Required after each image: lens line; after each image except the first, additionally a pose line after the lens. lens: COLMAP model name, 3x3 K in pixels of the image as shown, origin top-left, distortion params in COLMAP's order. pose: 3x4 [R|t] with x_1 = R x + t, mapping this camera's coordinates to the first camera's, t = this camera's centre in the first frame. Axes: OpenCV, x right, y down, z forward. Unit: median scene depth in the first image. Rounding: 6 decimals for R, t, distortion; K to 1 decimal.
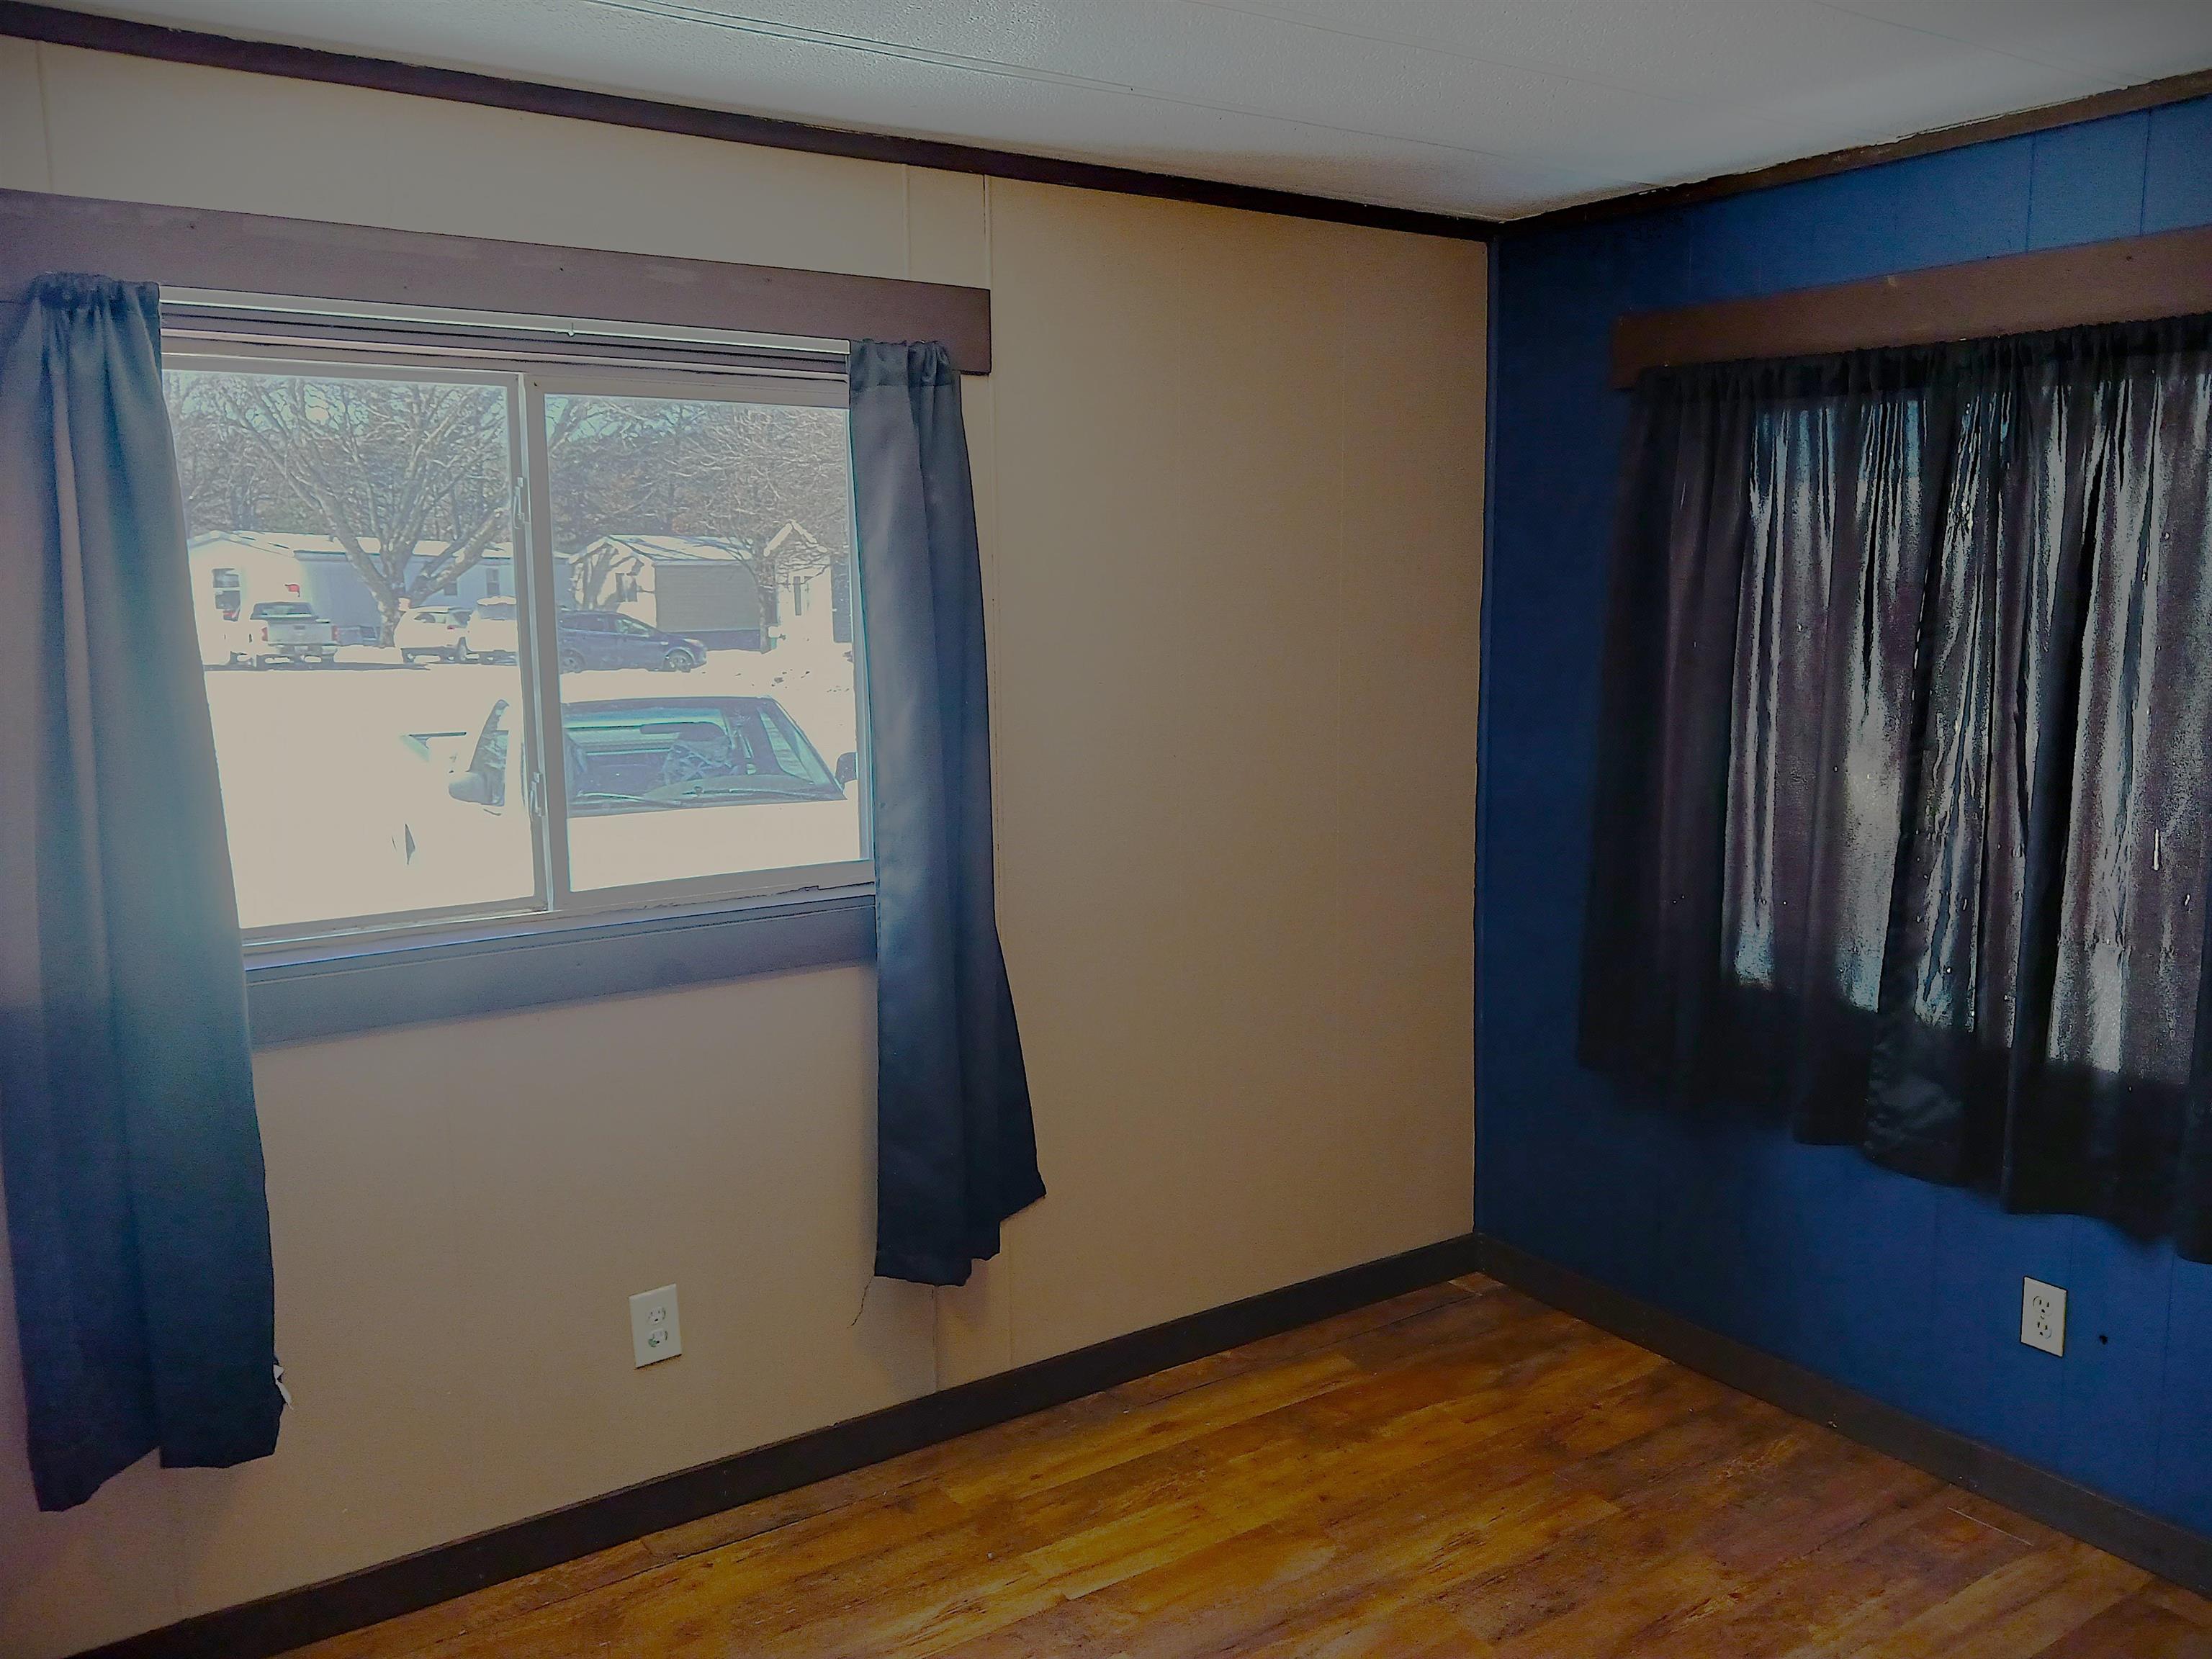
lens RADIAL K [[1750.5, 0, 1108.0], [0, 1750.5, 818.0], [0, 0, 1]] dist [0.059651, -0.093720]
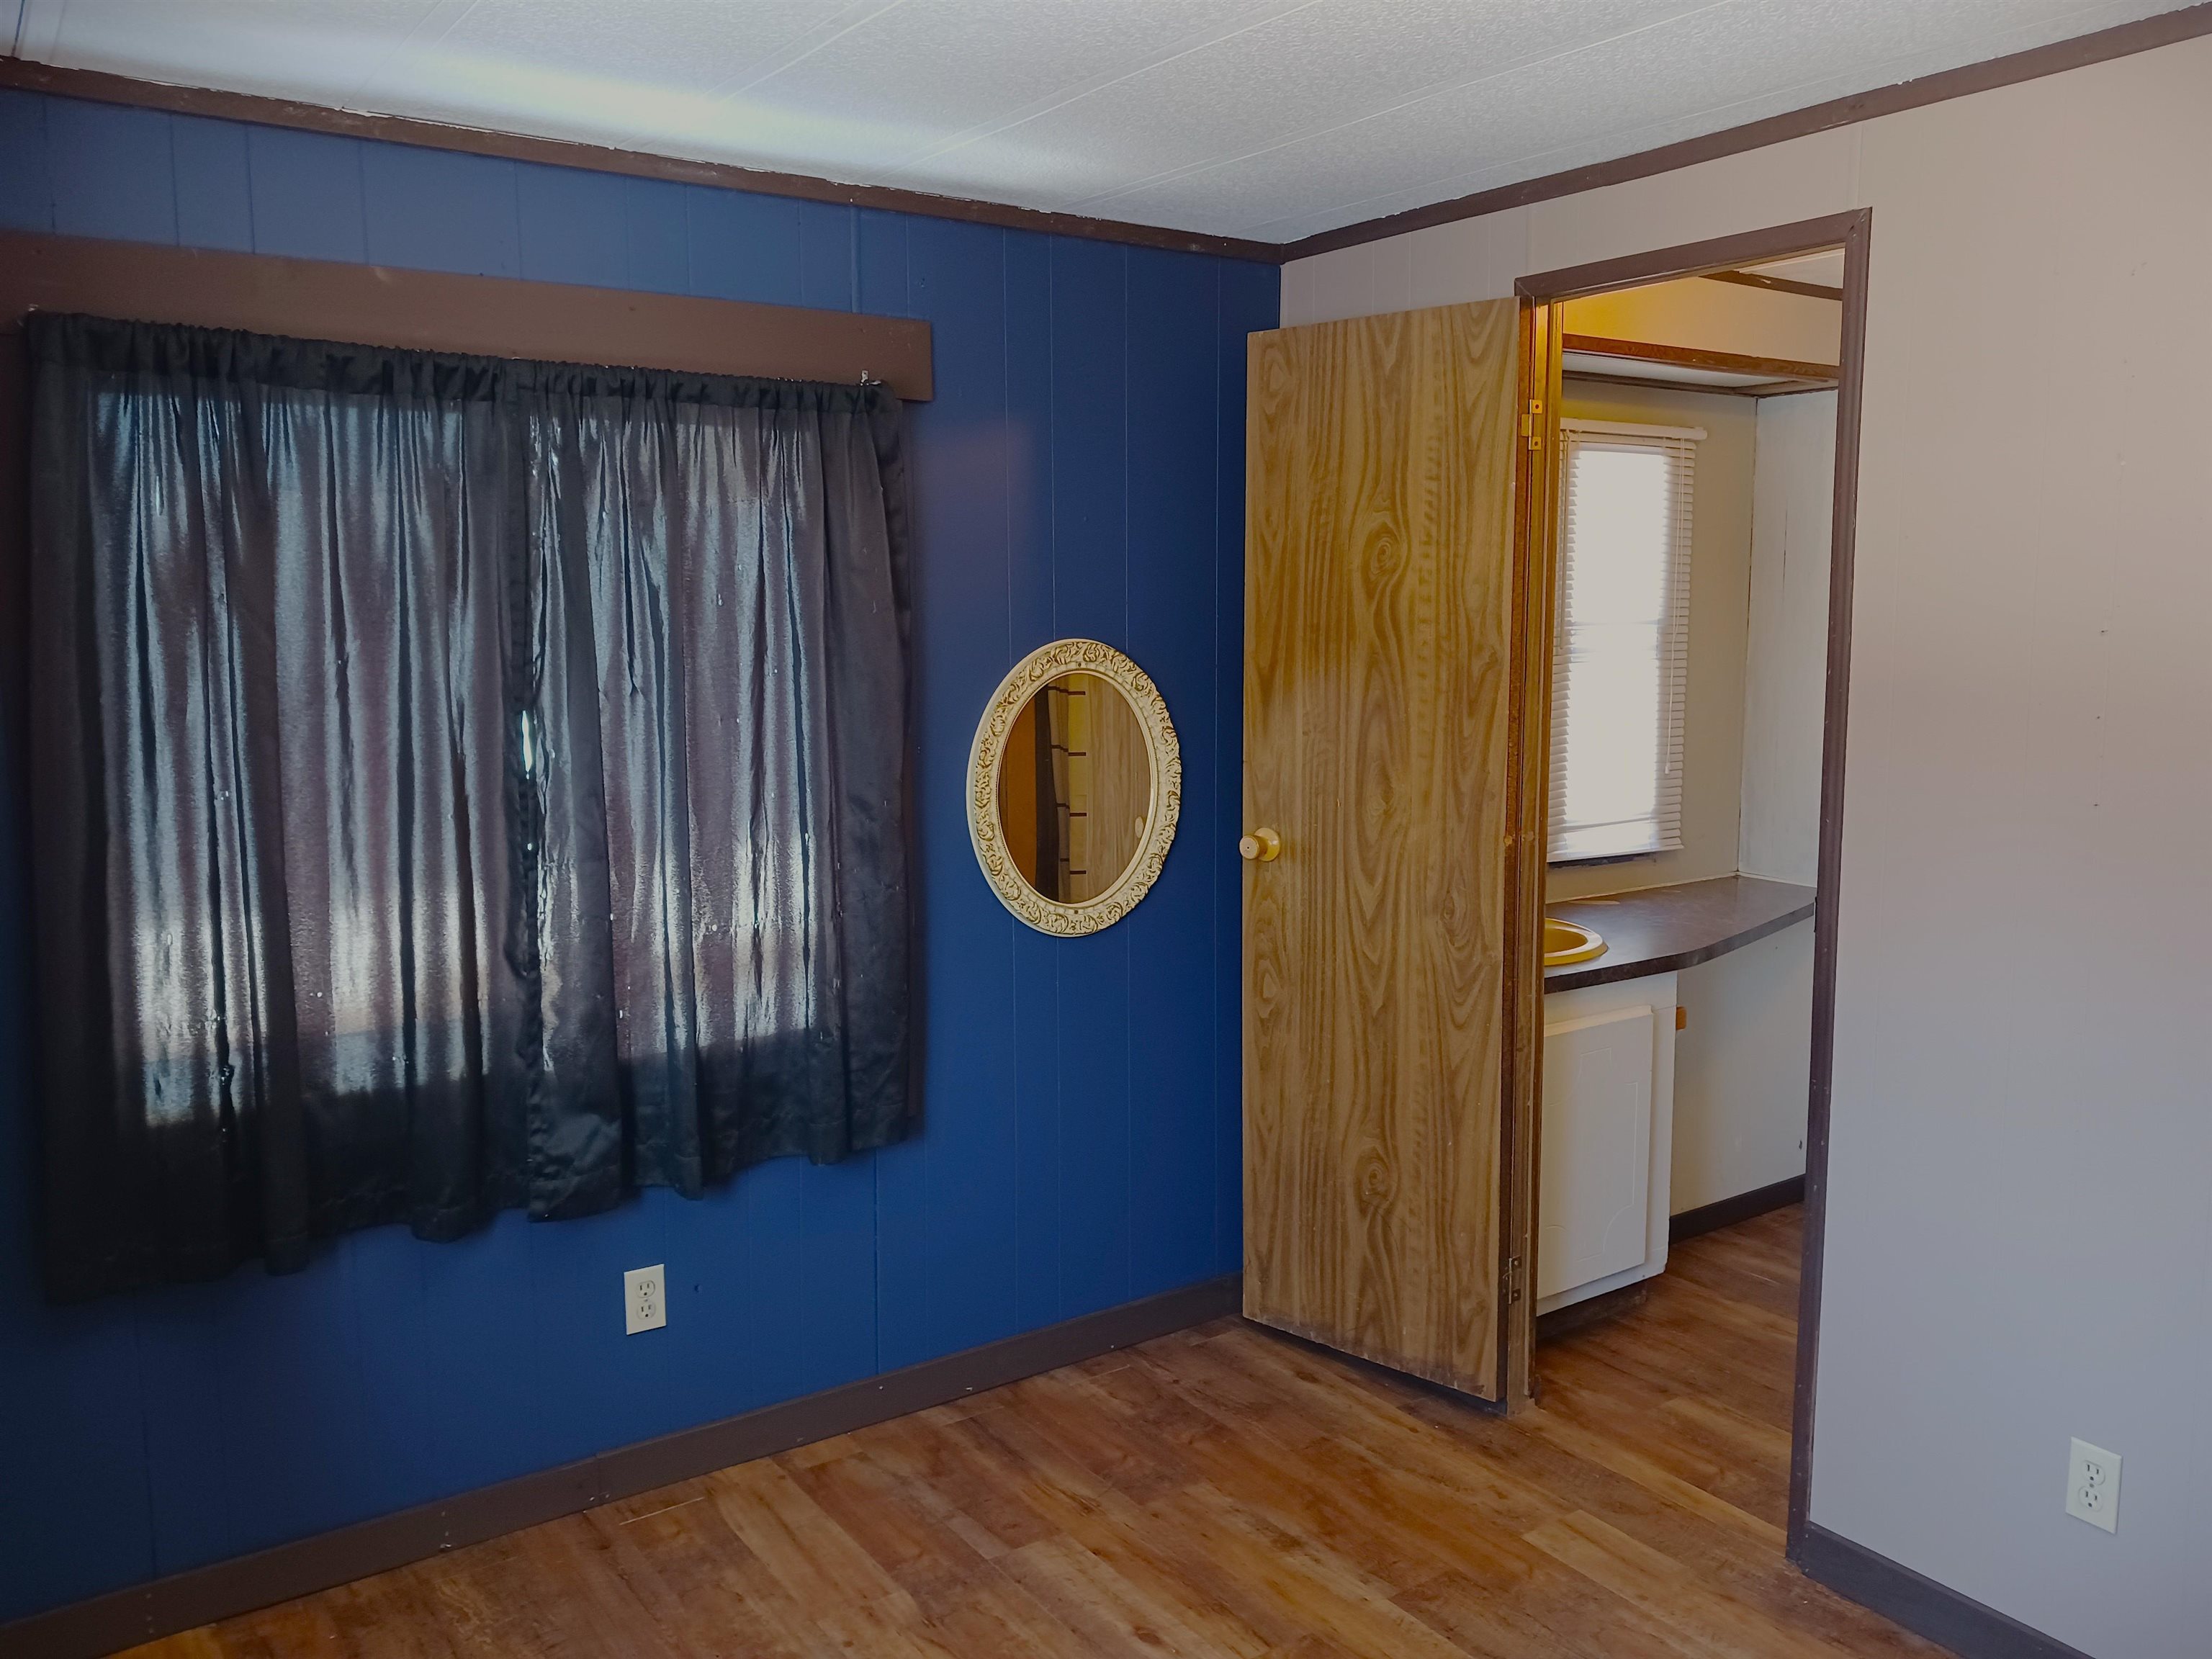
lens RADIAL K [[1750.5, 0, 1129.1], [0, 1750.5, 832.8], [0, 0, 1]] dist [0.059651, -0.093720]
pose [[-0.023085, -0.129999, 0.991245, -0.494825], [0.141494, 0.981104, 0.131964, -0.091977], [-0.989670, 0.143302, -0.004255, 0.679000]]
